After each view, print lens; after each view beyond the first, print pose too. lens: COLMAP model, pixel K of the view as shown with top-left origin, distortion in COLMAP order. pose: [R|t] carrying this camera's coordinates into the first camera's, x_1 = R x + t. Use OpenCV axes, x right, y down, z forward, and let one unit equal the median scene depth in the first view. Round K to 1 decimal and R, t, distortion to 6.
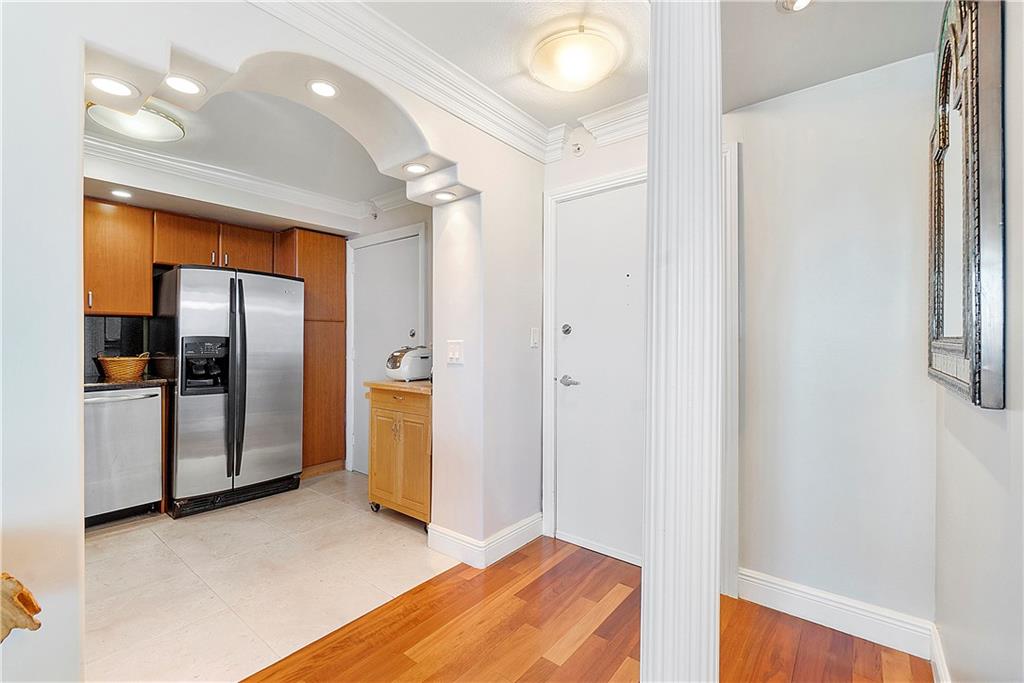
lens RADIAL K [[441.0, 0, 509.3], [0, 441.0, 339.2], [0, 0, 1]] dist [-0.006212, 0.000999]
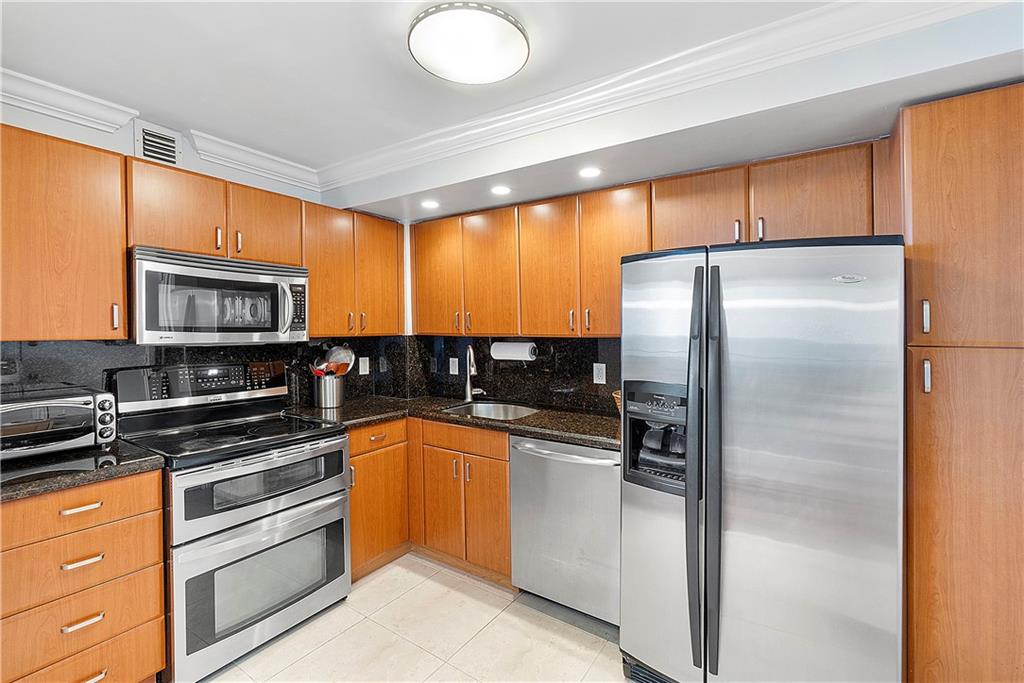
lens RADIAL K [[447.6, 0, 511.0], [0, 447.6, 325.3], [0, 0, 1]] dist [-0.002246, 0.000092]
pose [[0.091610, -0.008366, -0.995760, -0.143811], [0.004041, 0.999960, -0.008030, -0.068310], [0.995787, -0.003288, 0.091640, 0.730506]]
